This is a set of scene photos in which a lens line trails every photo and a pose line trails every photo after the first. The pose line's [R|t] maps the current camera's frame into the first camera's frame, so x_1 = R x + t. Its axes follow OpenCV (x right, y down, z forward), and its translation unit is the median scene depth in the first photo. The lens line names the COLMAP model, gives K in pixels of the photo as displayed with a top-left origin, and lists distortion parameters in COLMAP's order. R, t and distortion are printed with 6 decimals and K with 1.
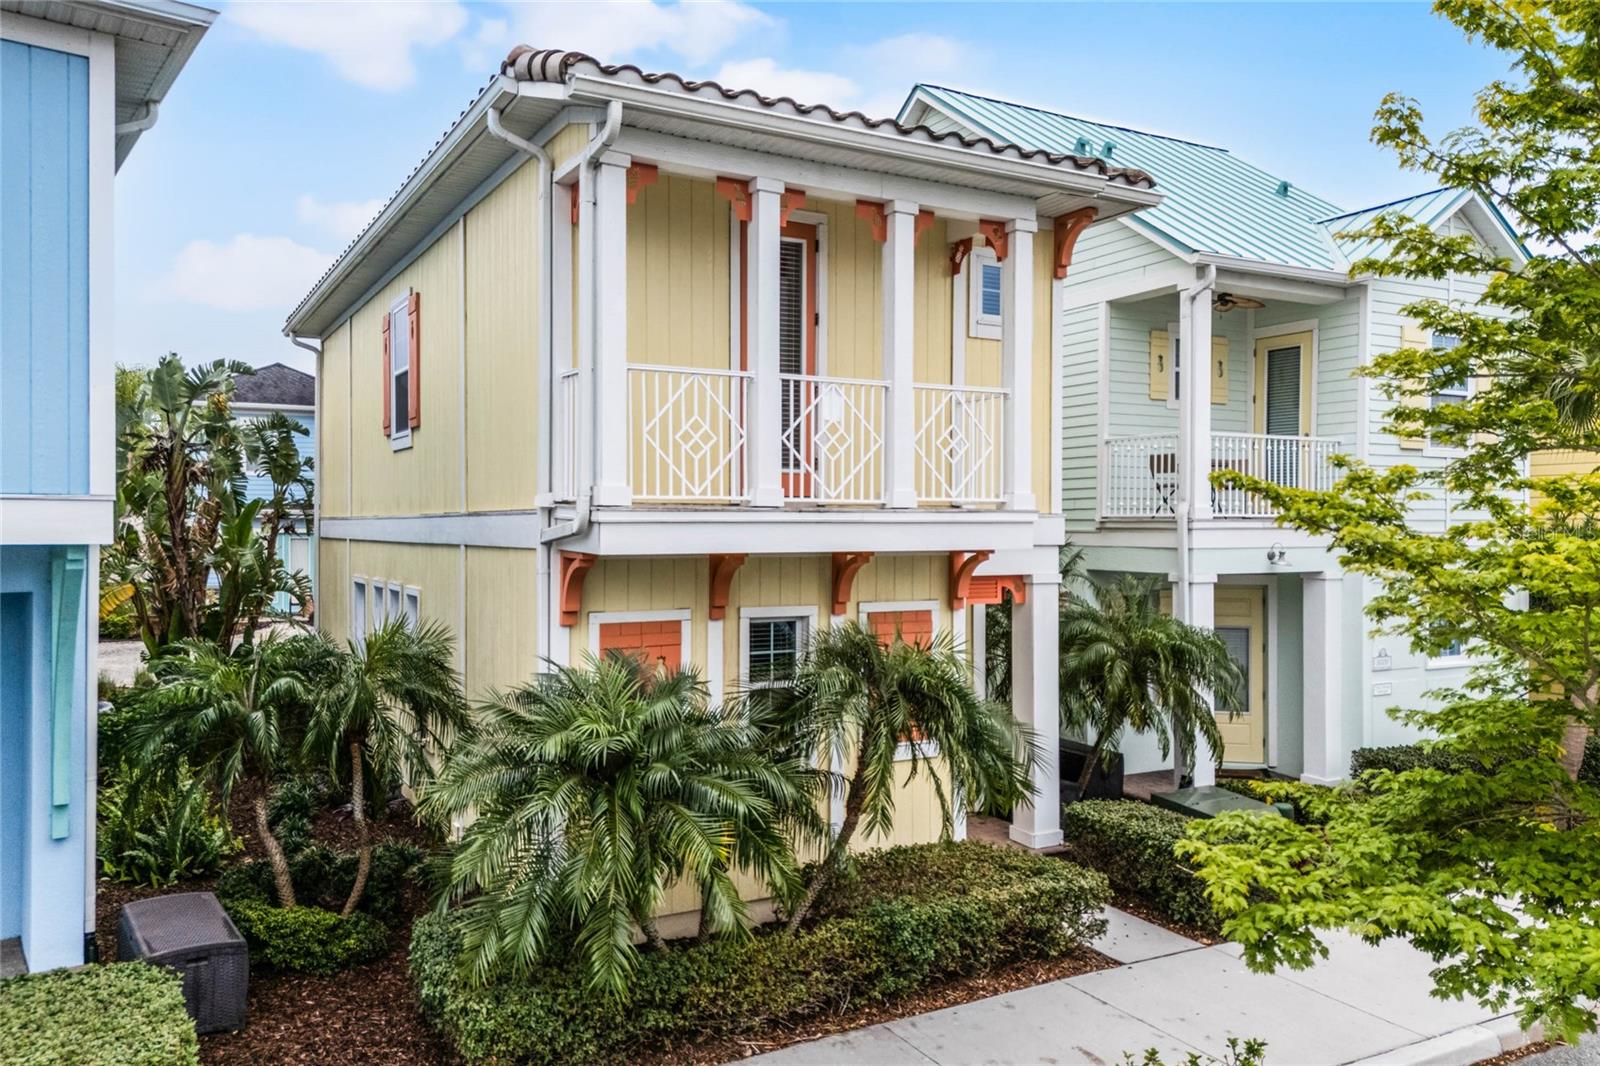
lens RADIAL K [[1142.7, 0, 800.0], [0, 1142.7, 533.0], [0, 0, 1]] dist [0.029419, 0.001127]
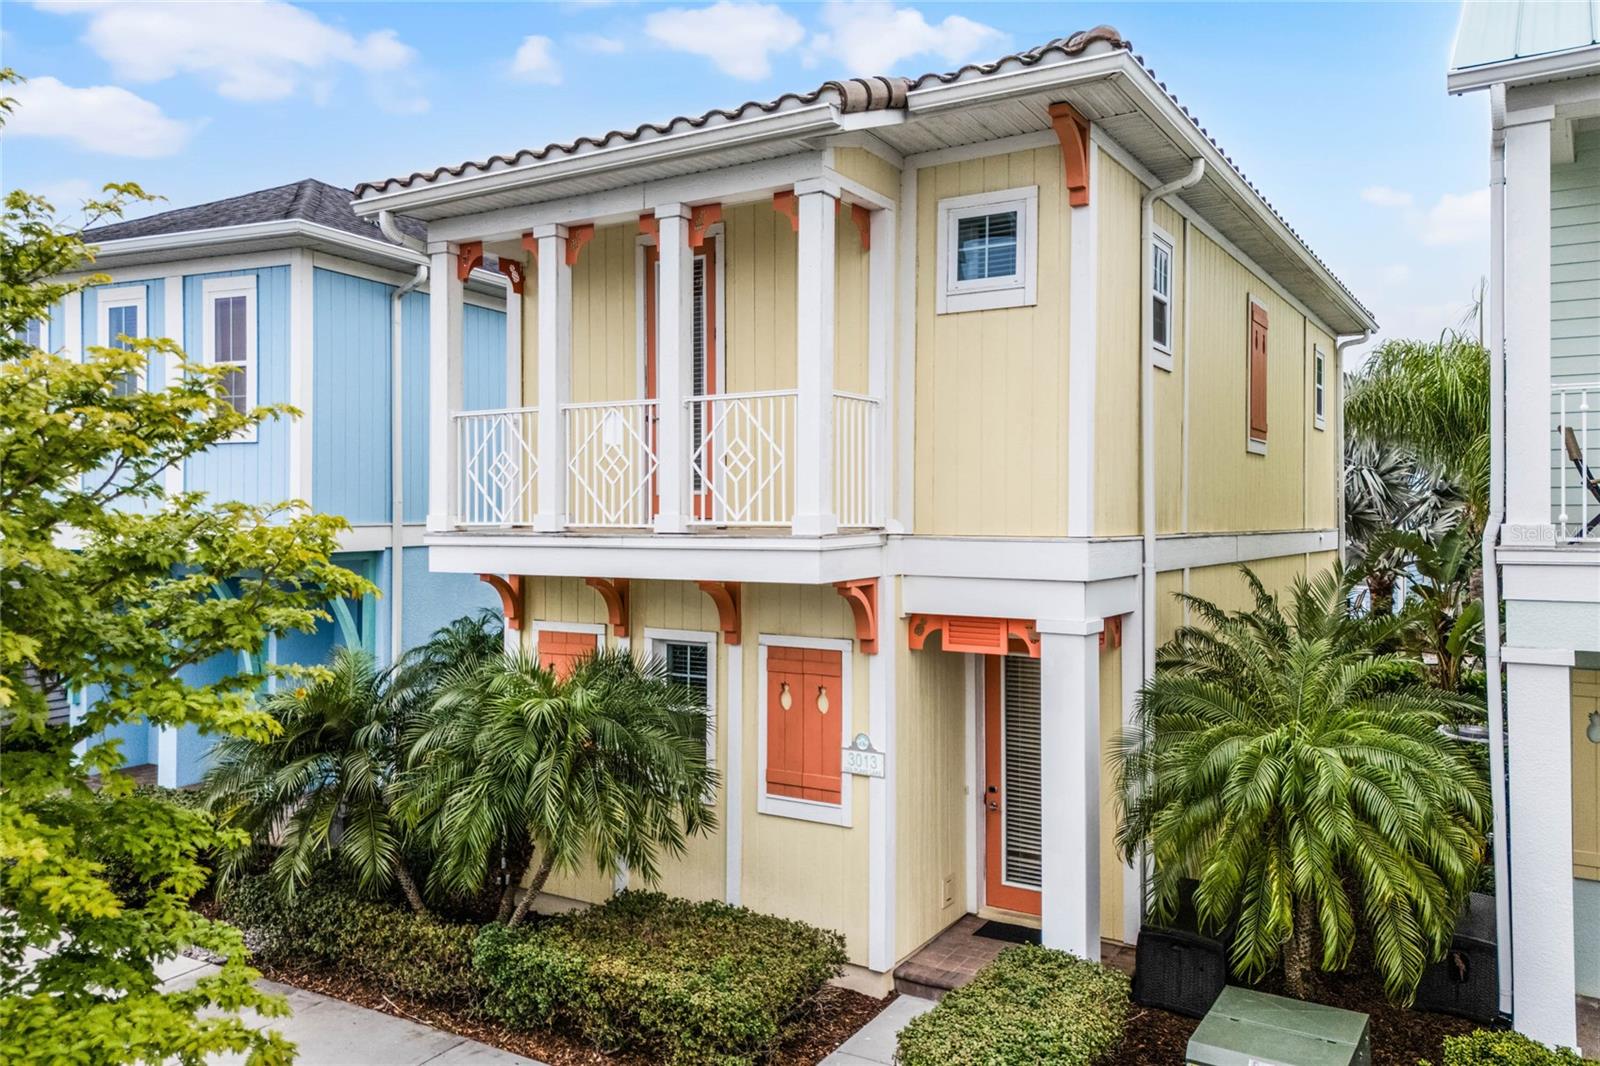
lens RADIAL K [[1203.2, 0, 800.6], [0, 1203.2, 522.9], [0, 0, 1]] dist [0.061551, 0.000491]
pose [[0.506260, -0.011105, -0.862309, 0.920945], [-0.008613, 0.999802, -0.017932, -0.011453], [0.862338, 0.016505, 0.506065, 0.552284]]
